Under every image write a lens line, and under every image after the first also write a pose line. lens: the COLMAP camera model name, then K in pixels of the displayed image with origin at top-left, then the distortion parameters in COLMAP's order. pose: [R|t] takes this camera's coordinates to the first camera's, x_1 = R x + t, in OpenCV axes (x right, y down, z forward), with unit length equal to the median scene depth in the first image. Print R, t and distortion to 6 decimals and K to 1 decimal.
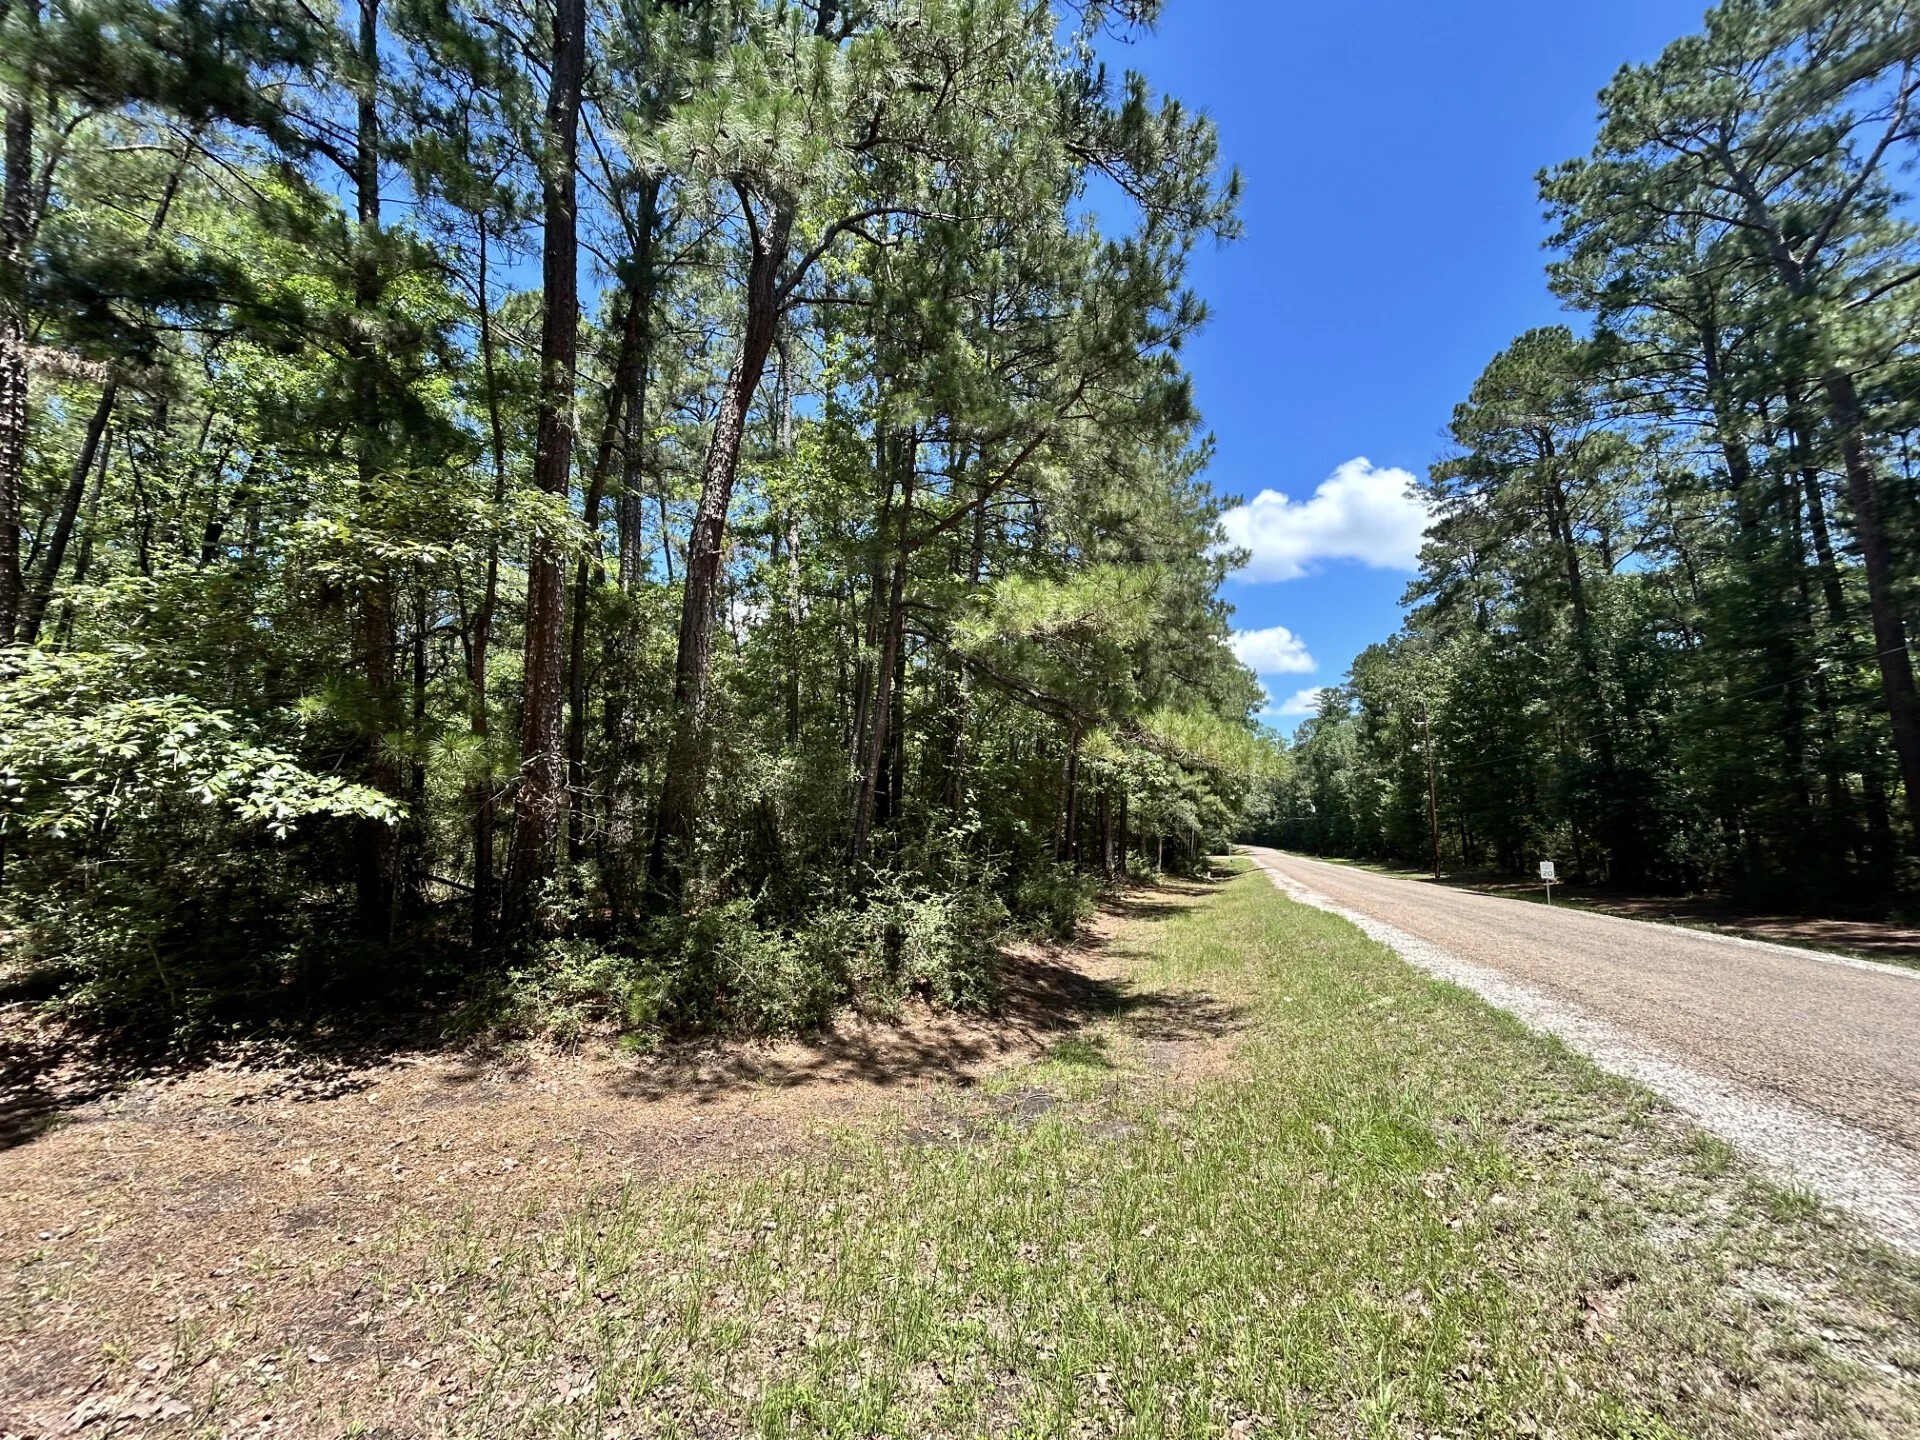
lens RADIAL K [[771.4, 0, 953.3], [0, 771.4, 725.3], [0, 0, 1]] dist [-0.000524, 0.000004]
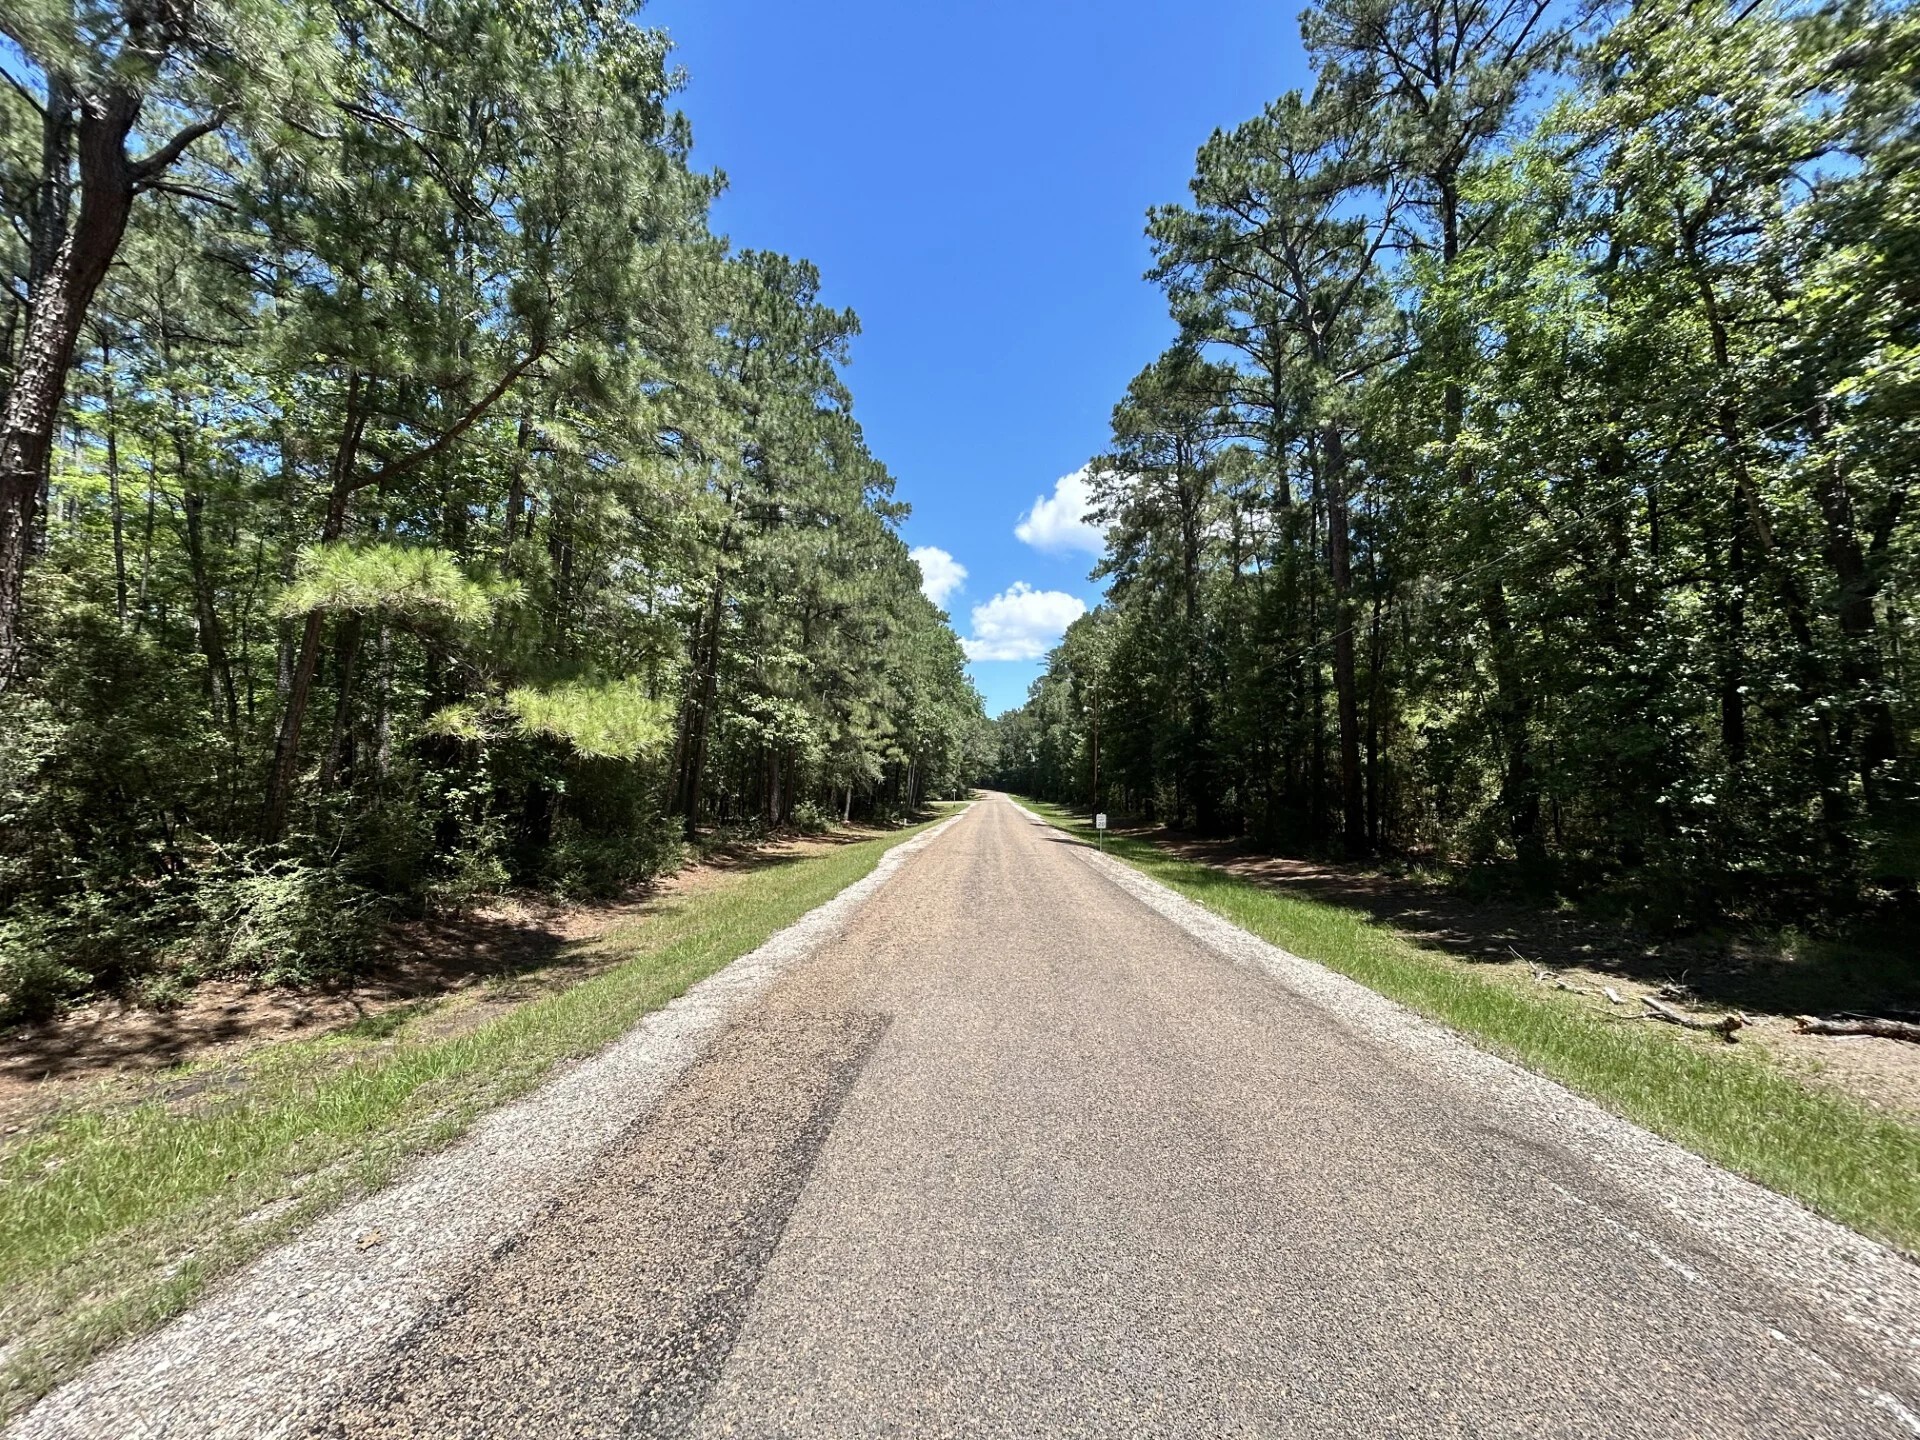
lens RADIAL K [[771.4, 0, 960.5], [0, 771.4, 719.8], [0, 0, 1]] dist [-0.000524, 0.000004]
pose [[0.956130, 0.029077, 0.291497, 0.607754], [-0.047938, 0.997178, 0.057771, -0.072188], [-0.288994, -0.069210, 0.954826, -0.170566]]
